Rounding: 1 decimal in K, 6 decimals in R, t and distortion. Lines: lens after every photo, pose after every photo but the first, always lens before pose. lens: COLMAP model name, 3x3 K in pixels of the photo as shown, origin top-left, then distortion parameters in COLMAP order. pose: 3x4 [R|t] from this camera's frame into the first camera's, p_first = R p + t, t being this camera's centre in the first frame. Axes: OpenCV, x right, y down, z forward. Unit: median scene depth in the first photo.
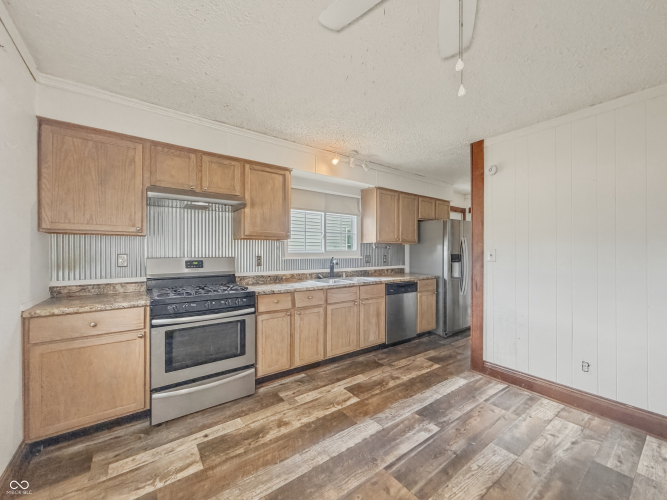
lens RADIAL K [[271.9, 0, 324.4], [0, 271.9, 255.0], [0, 0, 1]] dist [-0.002384, -0.000170]
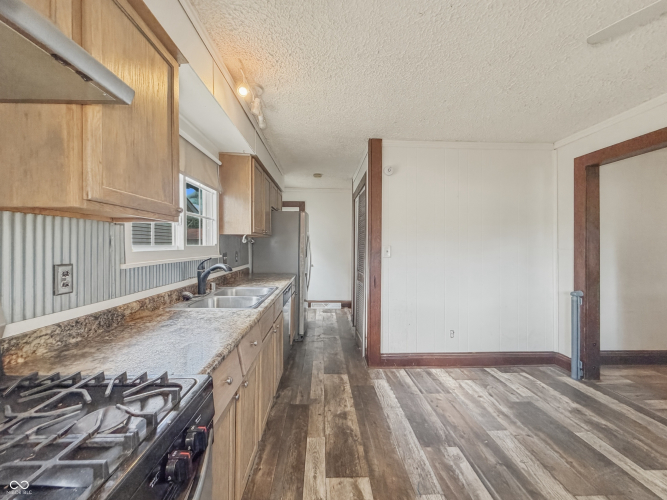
lens RADIAL K [[271.9, 0, 329.0], [0, 271.9, 248.9], [0, 0, 1]] dist [-0.002384, -0.000170]
pose [[0.556011, -0.008262, 0.831134, -0.493563], [0.014151, 0.999900, 0.000473, -0.015204], [-0.831054, 0.011499, 0.556073, 0.772469]]
